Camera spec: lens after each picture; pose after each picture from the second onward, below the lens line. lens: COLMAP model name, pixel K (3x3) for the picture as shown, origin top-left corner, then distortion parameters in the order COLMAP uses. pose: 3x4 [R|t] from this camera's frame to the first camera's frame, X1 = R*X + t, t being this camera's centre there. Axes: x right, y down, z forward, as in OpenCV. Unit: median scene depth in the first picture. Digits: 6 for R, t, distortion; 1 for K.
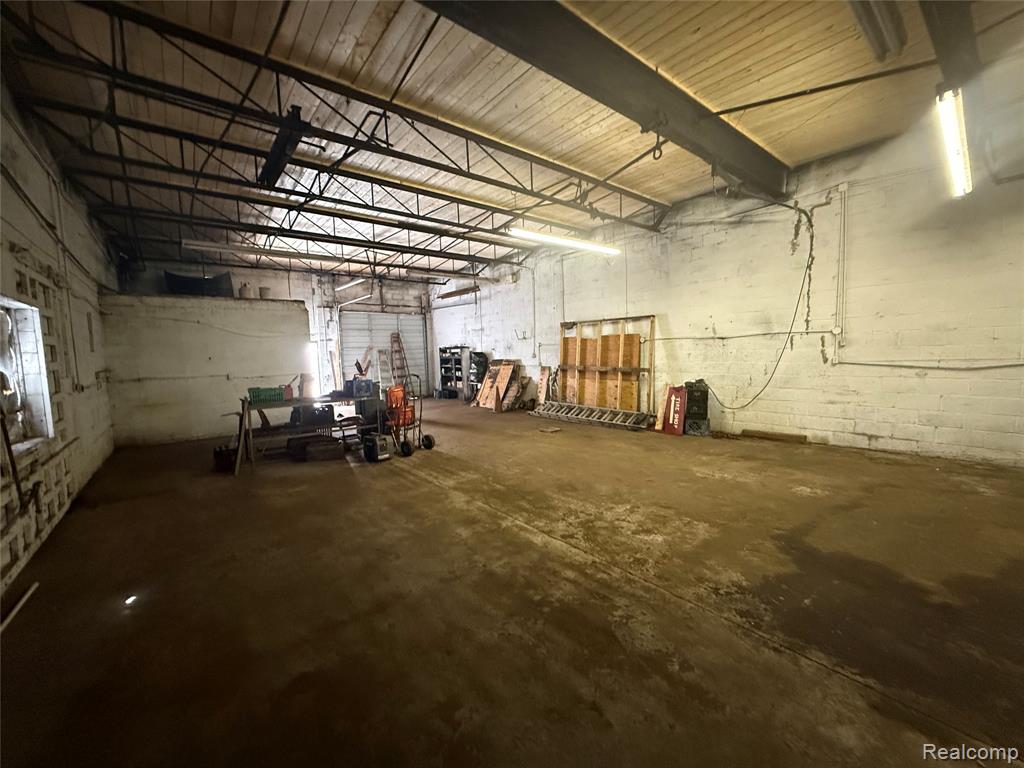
lens RADIAL K [[408.0, 0, 511.2], [0, 408.0, 384.5], [0, 0, 1]] dist [0.000154, 0.000168]
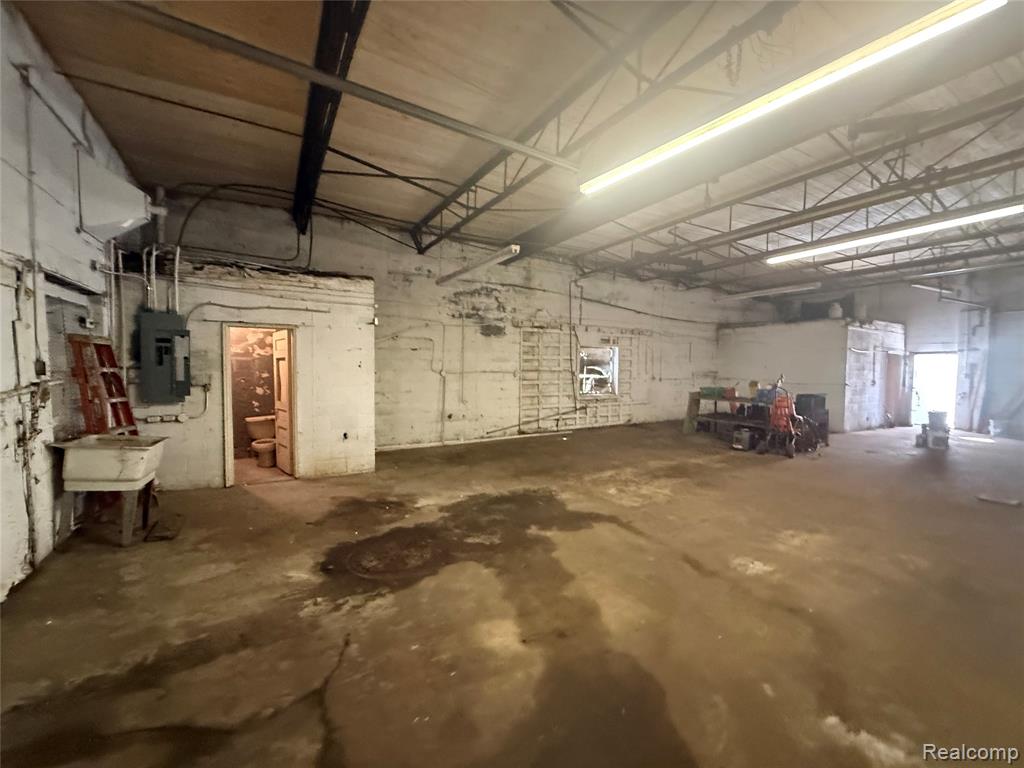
lens RADIAL K [[408.0, 0, 511.2], [0, 408.0, 384.5], [0, 0, 1]] dist [0.000154, 0.000168]
pose [[-0.139740, 0.075662, -0.987293, 1.065873], [-0.082647, 0.992706, 0.087775, -0.076384], [0.986733, 0.093863, -0.132467, 0.433767]]
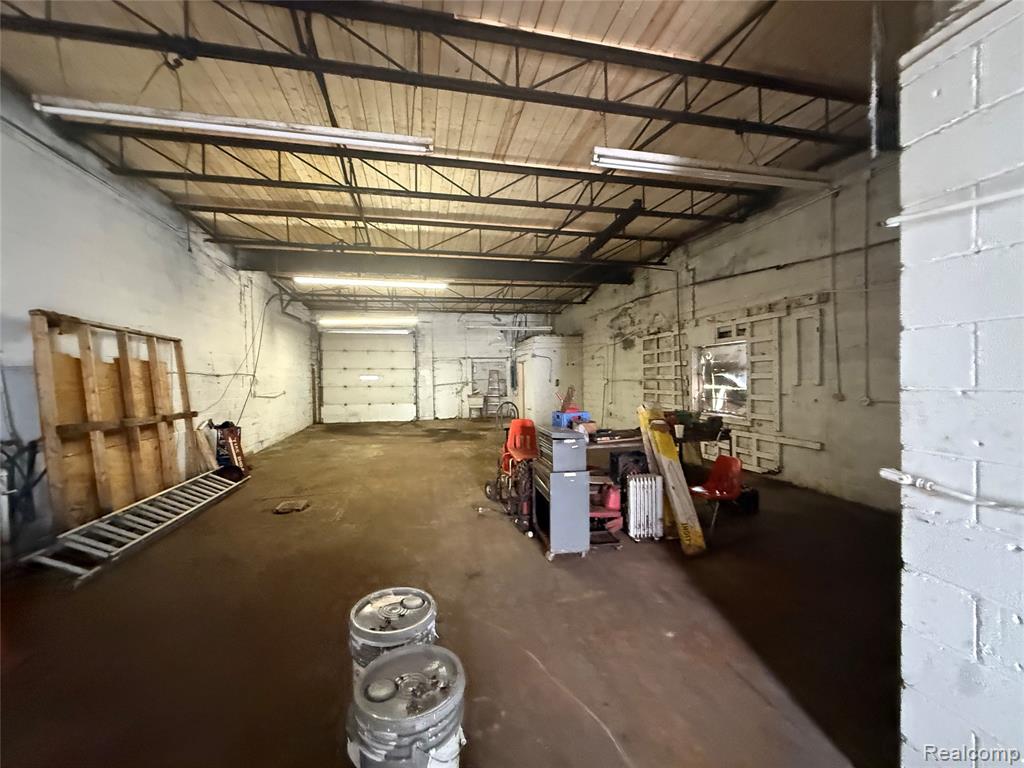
lens RADIAL K [[408.0, 0, 511.2], [0, 408.0, 384.5], [0, 0, 1]] dist [0.000154, 0.000168]
pose [[-0.896976, 0.036183, 0.440595, -0.660368], [0.076762, 0.994253, 0.074621, -0.130715], [-0.435363, 0.100754, -0.894599, 1.853657]]
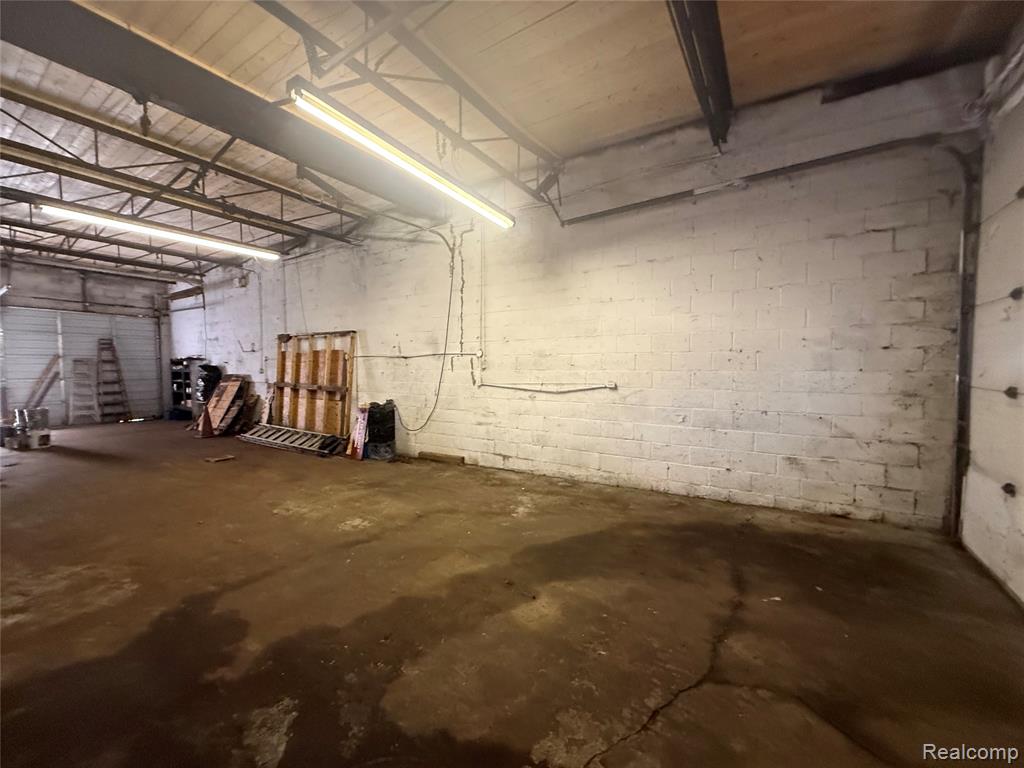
lens RADIAL K [[408.0, 0, 511.2], [0, 408.0, 384.5], [0, 0, 1]] dist [0.000154, 0.000168]
pose [[0.952798, 0.015128, 0.303226, 0.544711], [-0.002379, 0.999099, -0.042367, -0.010499], [-0.303594, 0.039646, 0.951976, 0.004397]]
